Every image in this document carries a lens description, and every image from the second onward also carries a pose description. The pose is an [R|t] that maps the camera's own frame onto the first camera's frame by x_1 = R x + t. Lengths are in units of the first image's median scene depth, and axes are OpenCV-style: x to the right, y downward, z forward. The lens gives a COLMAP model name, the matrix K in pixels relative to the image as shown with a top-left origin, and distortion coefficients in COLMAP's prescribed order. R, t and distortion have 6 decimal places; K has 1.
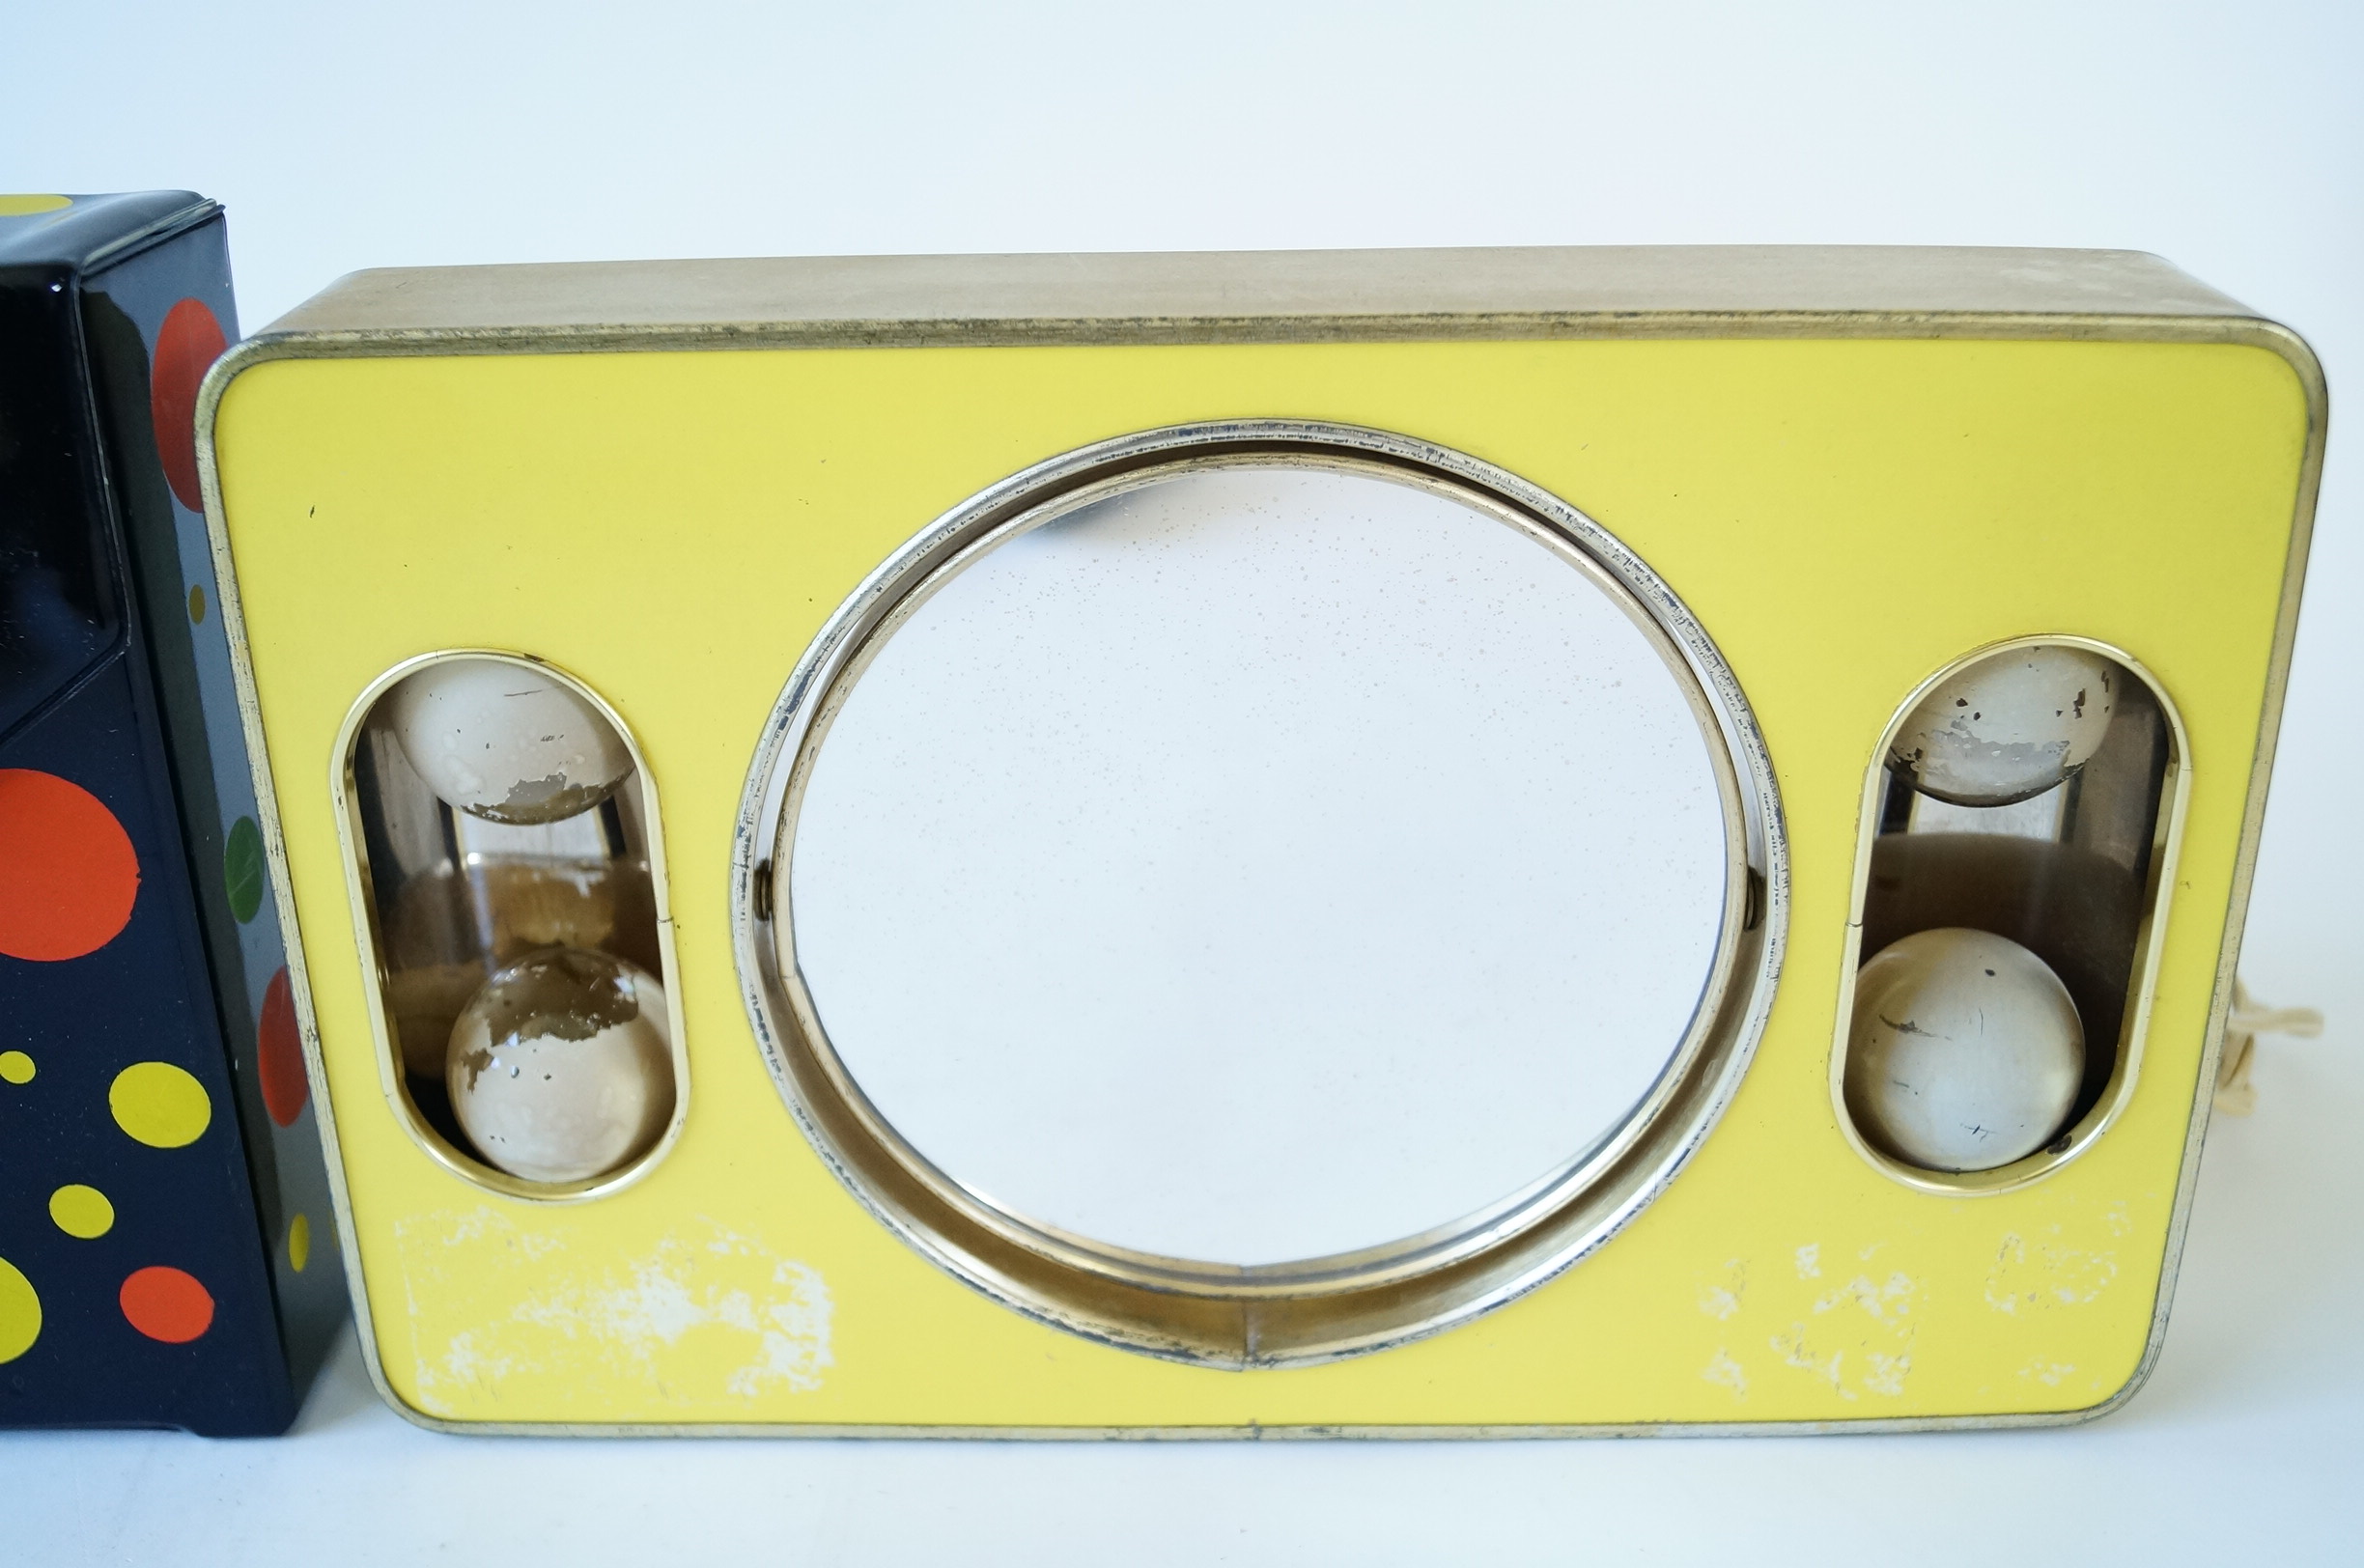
lens RADIAL K [[2407.3, 0, 1182.0], [0, 2407.3, 784.0], [0, 0, 1]] dist [-0.055499, 0.002224]
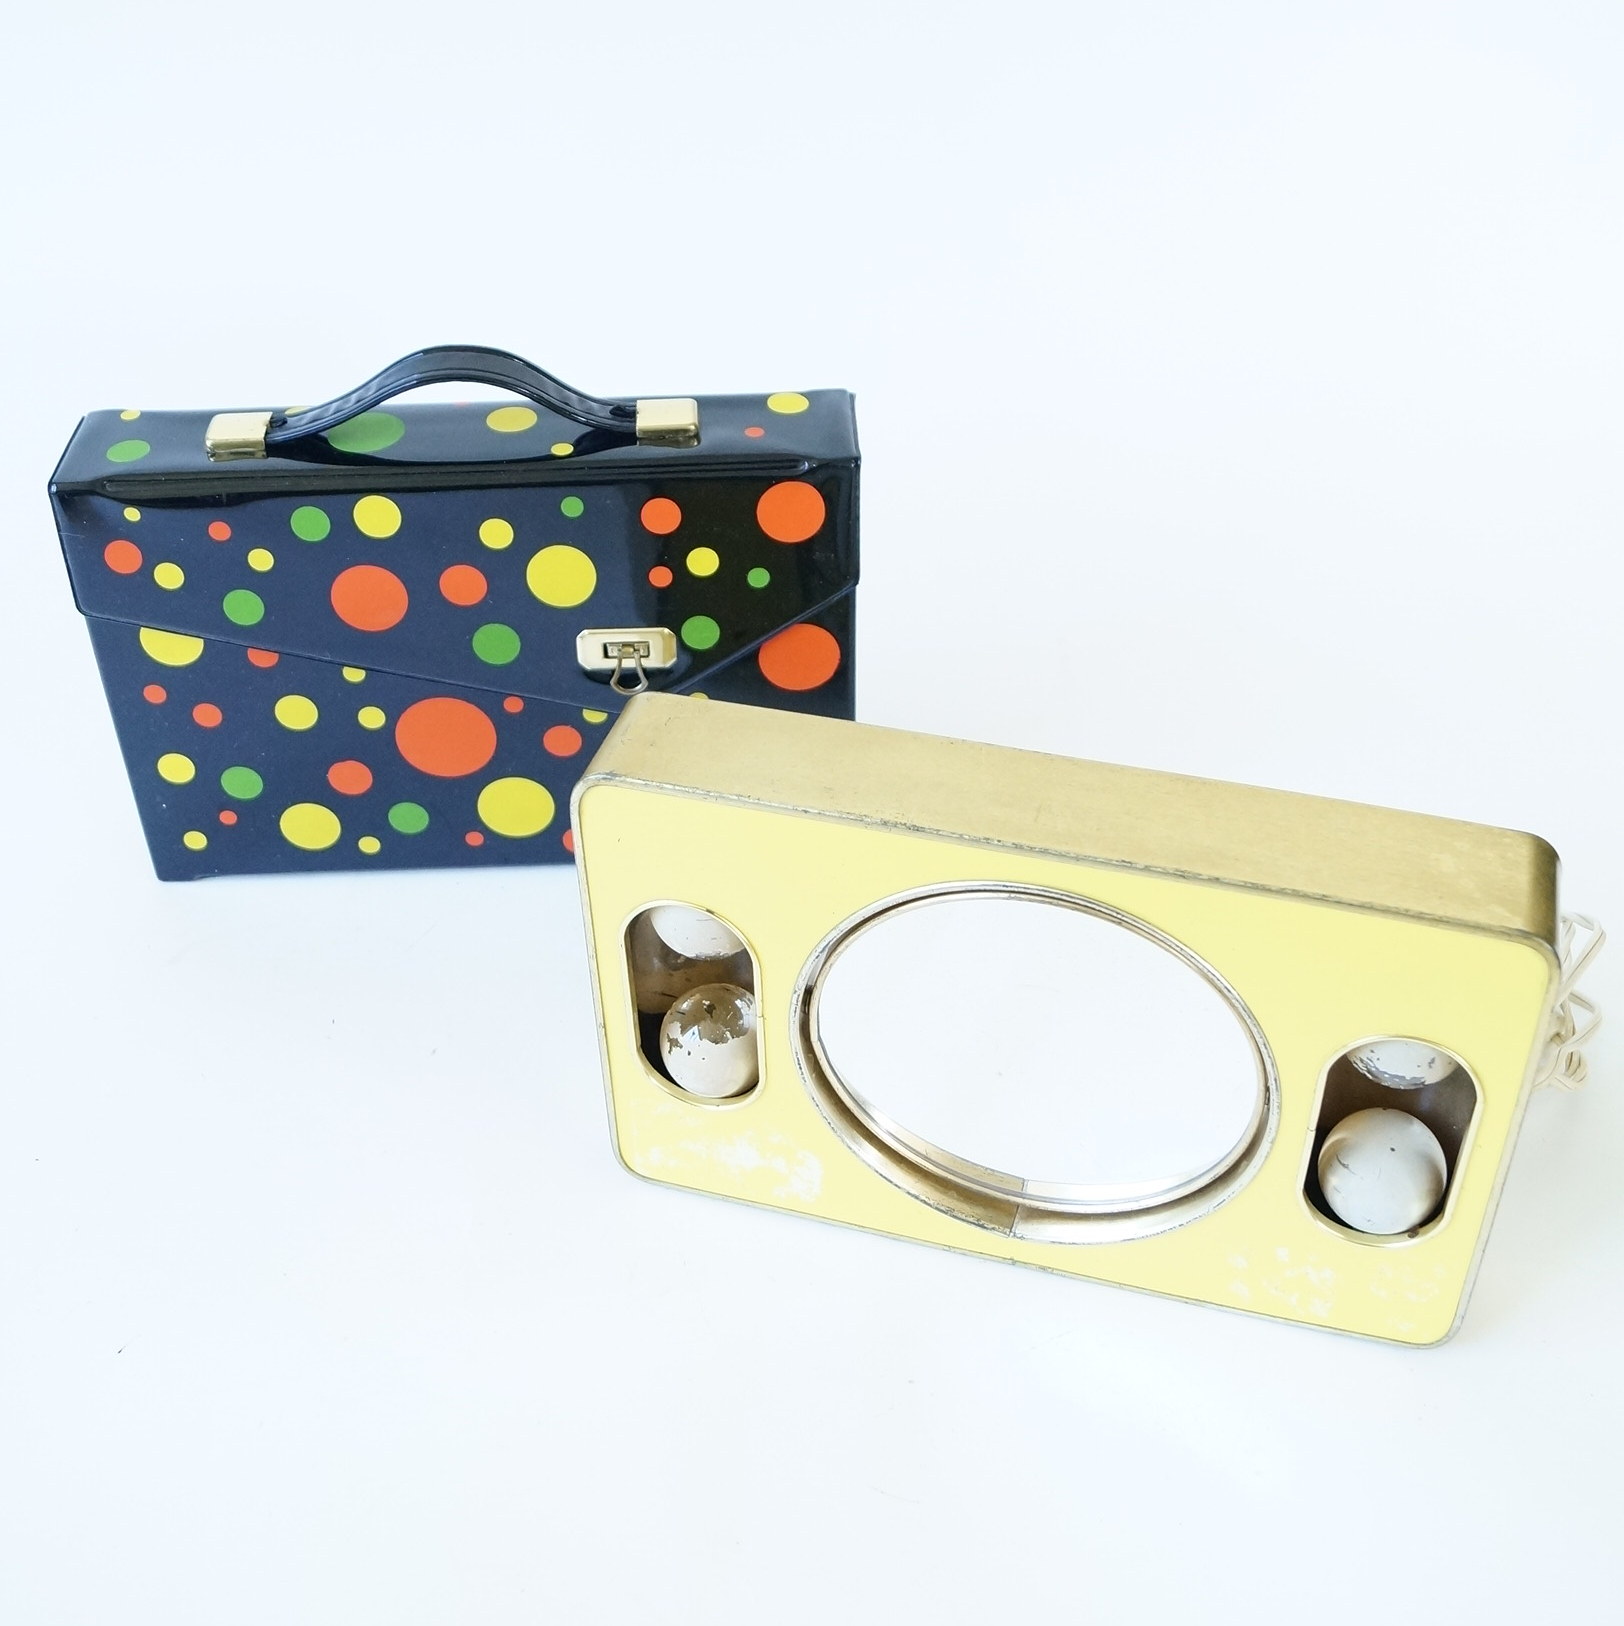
lens RADIAL K [[2101.9, 0, 812.0], [0, 2101.9, 813.0], [0, 0, 1]] dist [-0.046596, -0.054691]
pose [[0.960789, 0.171029, -0.218253, 0.204611], [-0.106704, 0.954554, 0.278282, -0.625278], [0.255928, -0.244082, 0.935374, -0.691734]]
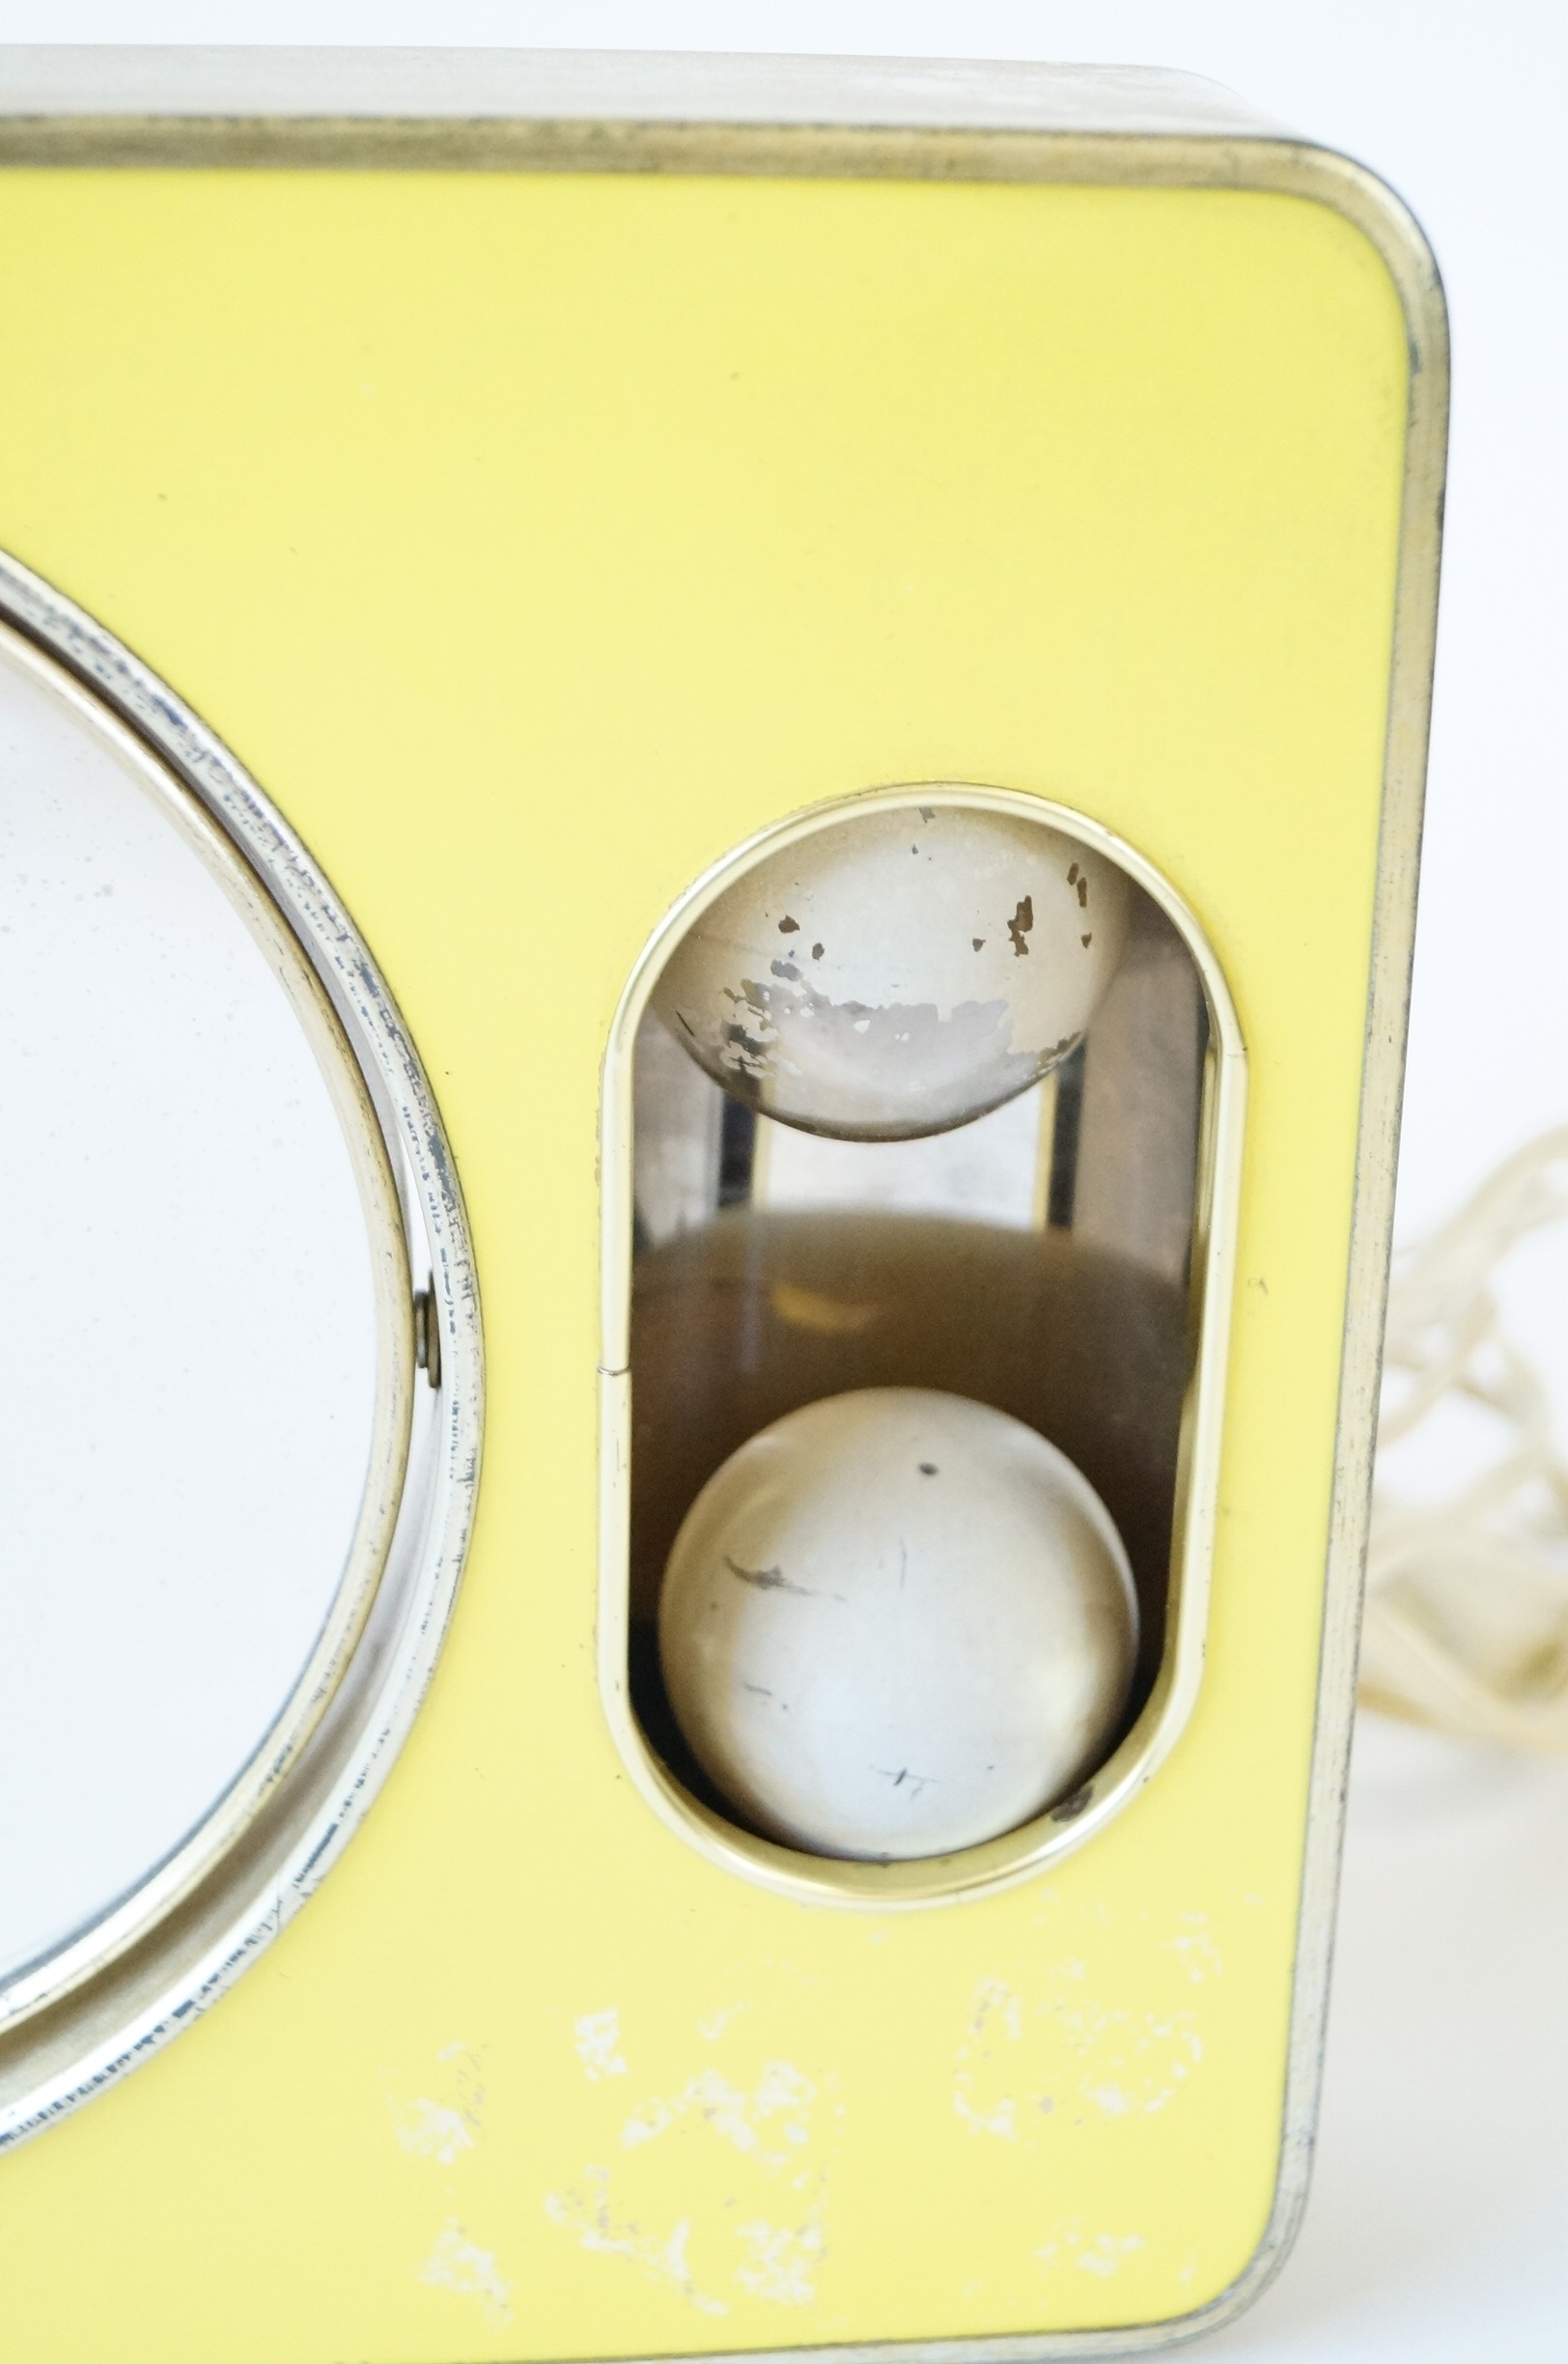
lens RADIAL K [[3838.7, 0, 784.0], [0, 3838.7, 1182.0], [0, 0, 1]] dist [-0.023379, 0.040525]
pose [[0.995347, -0.007689, 0.096043, 0.228031], [0.010940, 0.999383, -0.033362, 0.044049], [-0.095727, 0.034257, 0.994818, 0.178188]]
